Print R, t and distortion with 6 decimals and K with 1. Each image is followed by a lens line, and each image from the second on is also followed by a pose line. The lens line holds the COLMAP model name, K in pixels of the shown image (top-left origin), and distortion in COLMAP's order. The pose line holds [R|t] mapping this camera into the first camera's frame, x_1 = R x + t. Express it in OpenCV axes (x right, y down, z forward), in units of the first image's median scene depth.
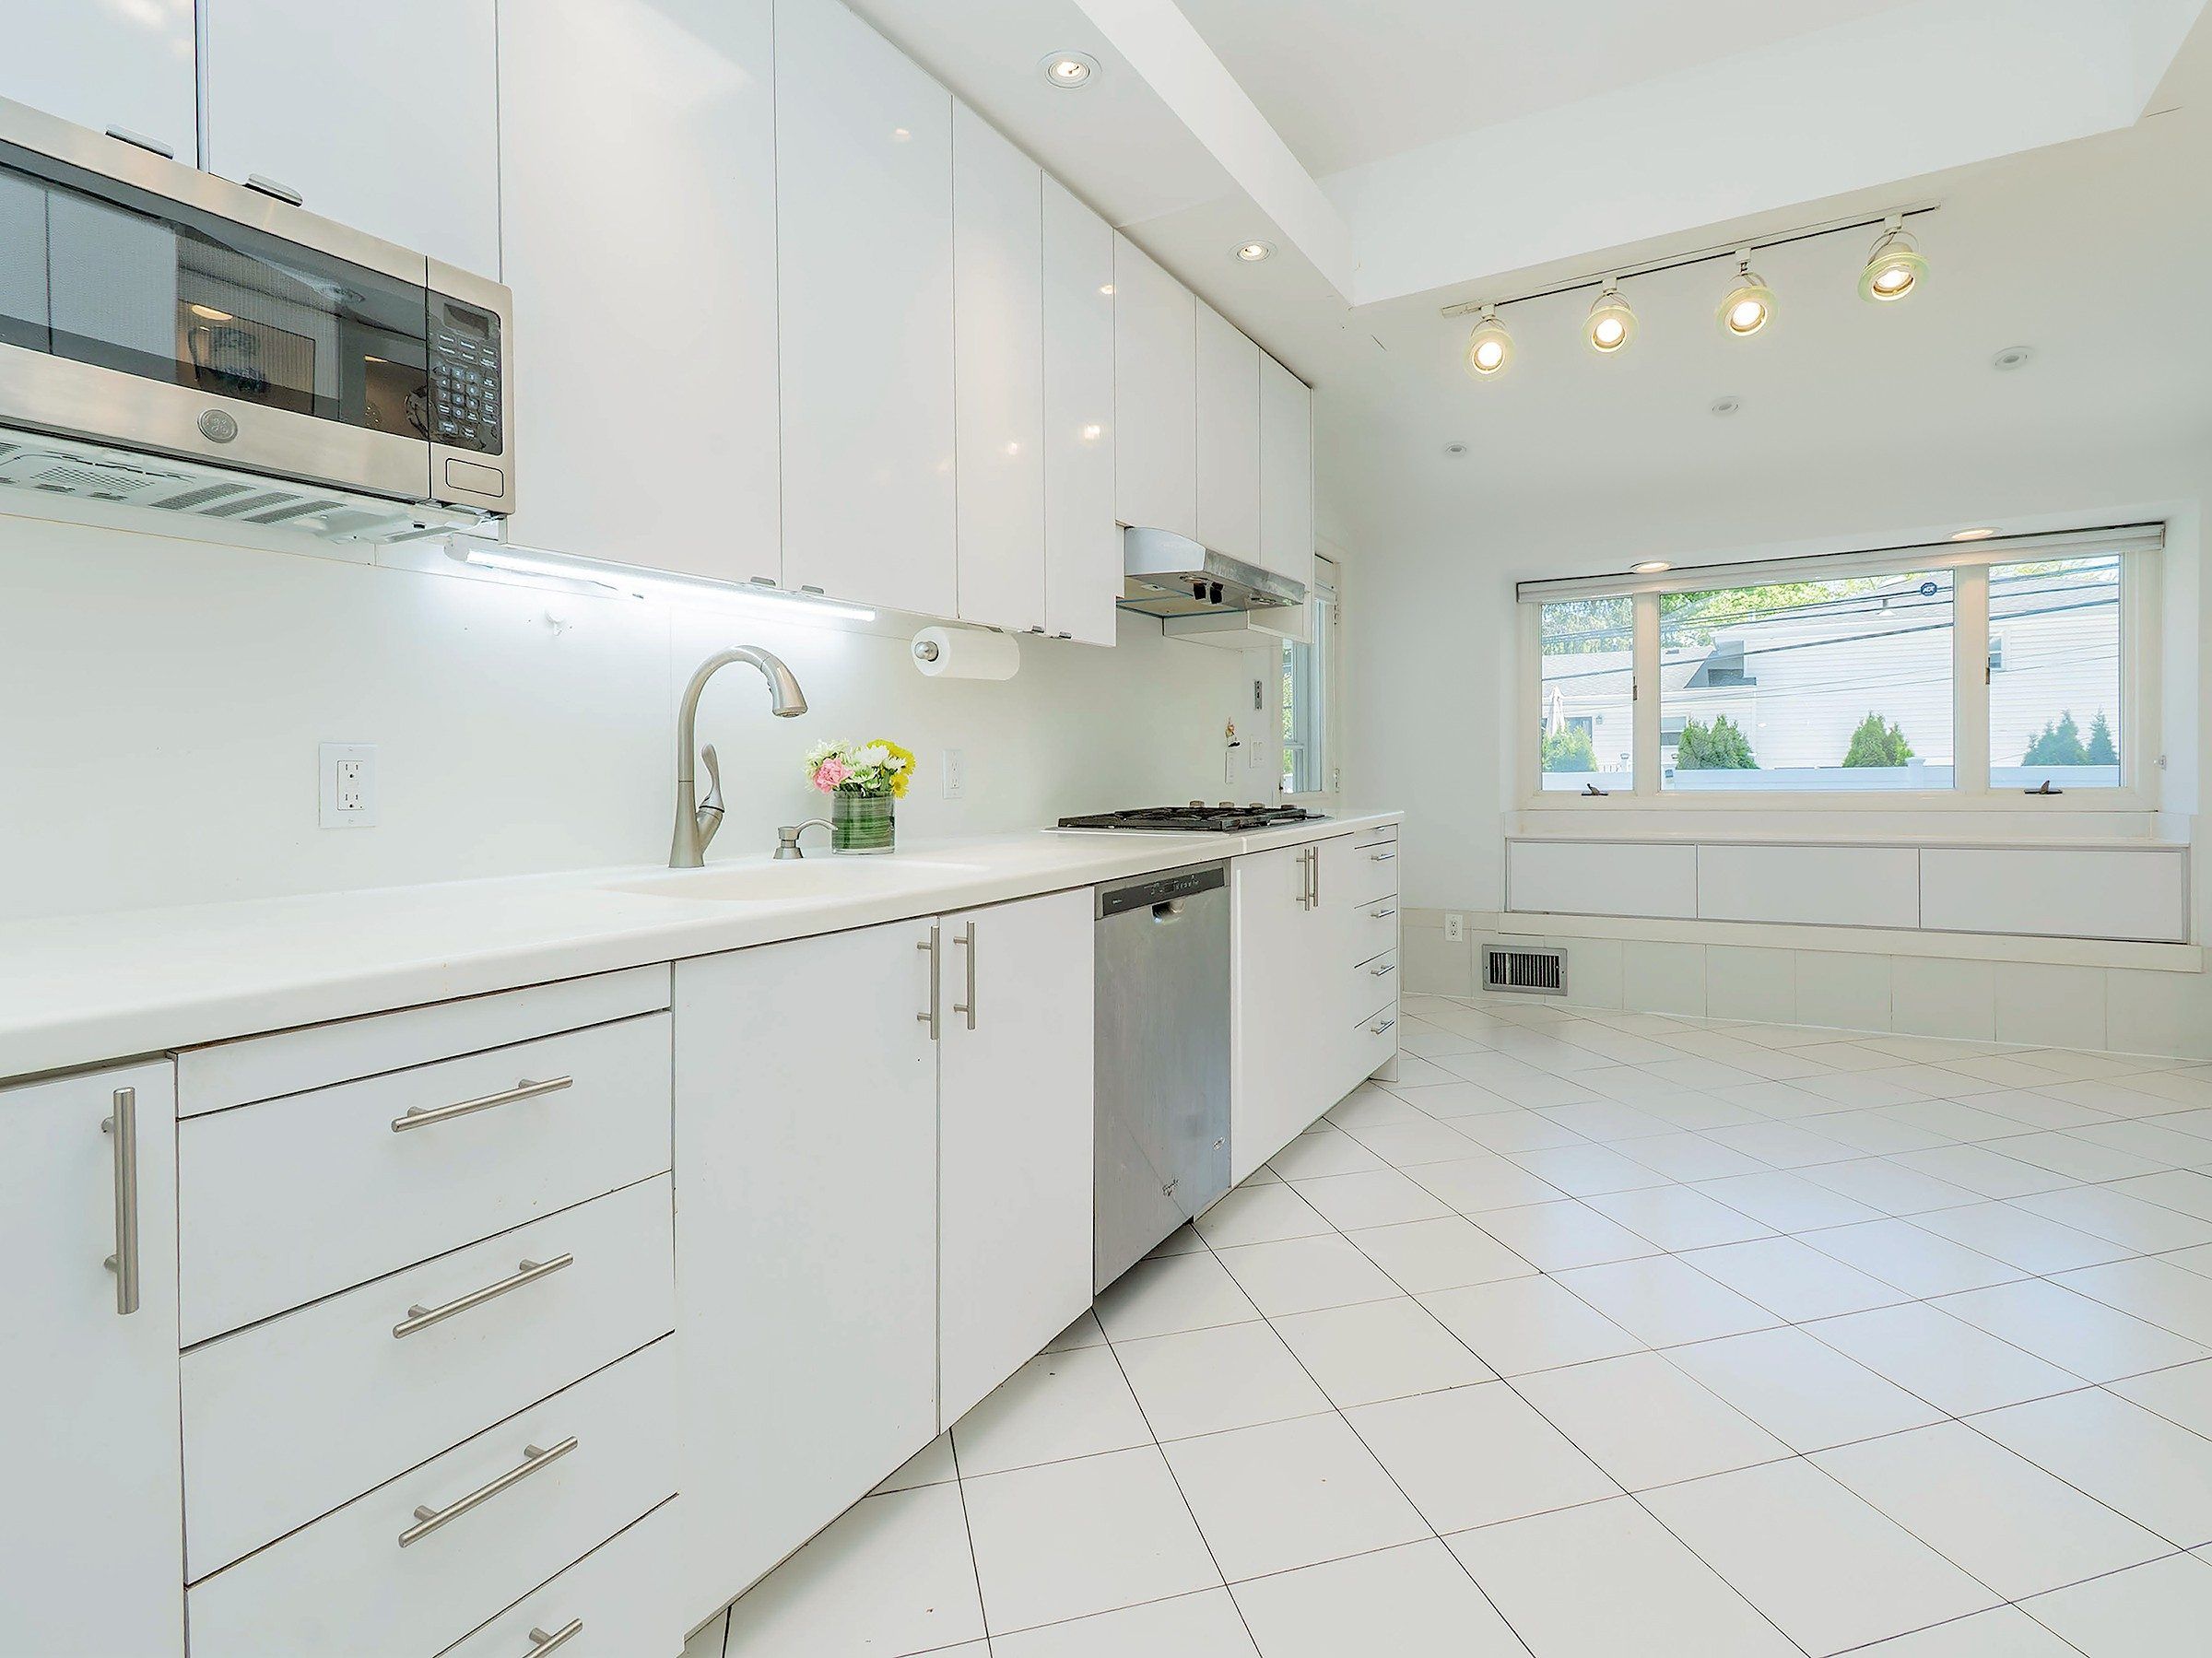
lens RADIAL K [[1105.4, 0, 1099.1], [0, 1105.4, 805.2], [0, 0, 1]] dist [0.008815, -0.003079]
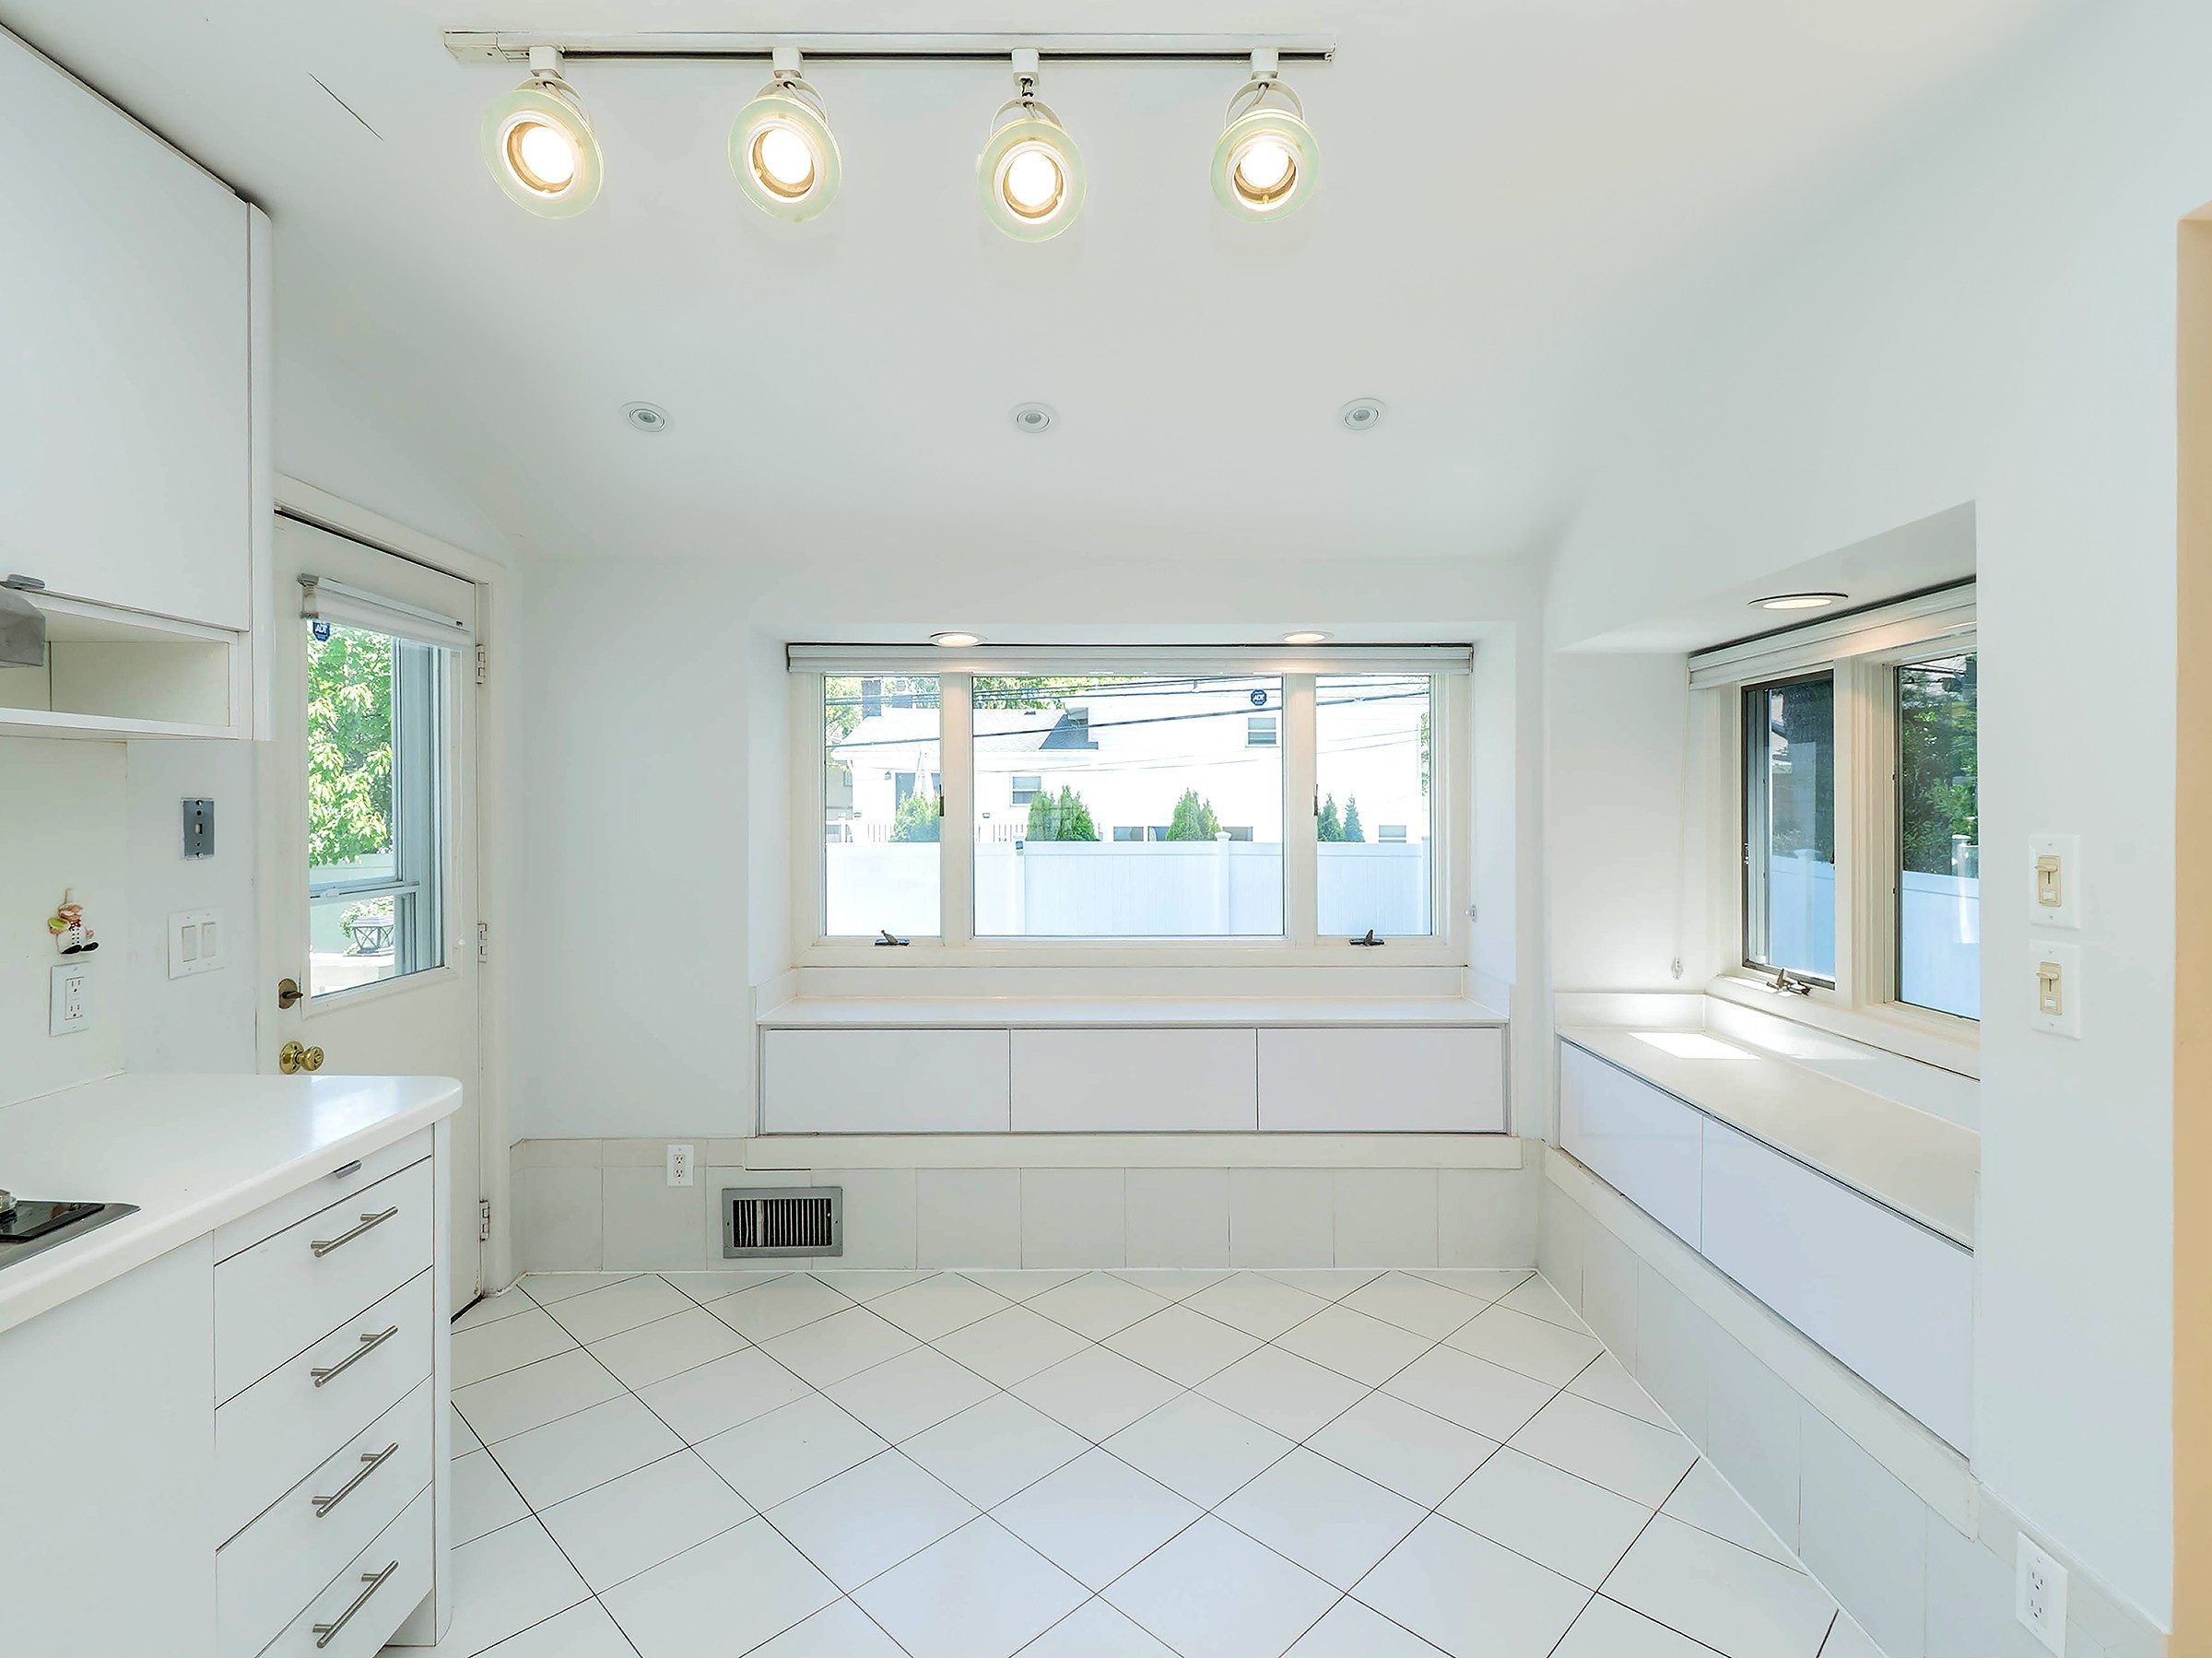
lens RADIAL K [[1105.4, 0, 1104.4], [0, 1105.4, 813.4], [0, 0, 1]] dist [0.008815, -0.003079]
pose [[0.859183, 0.010246, 0.511566, 0.210601], [0.003357, 0.999665, -0.025660, -0.081759], [-0.511658, 0.023763, 0.858861, 0.328033]]
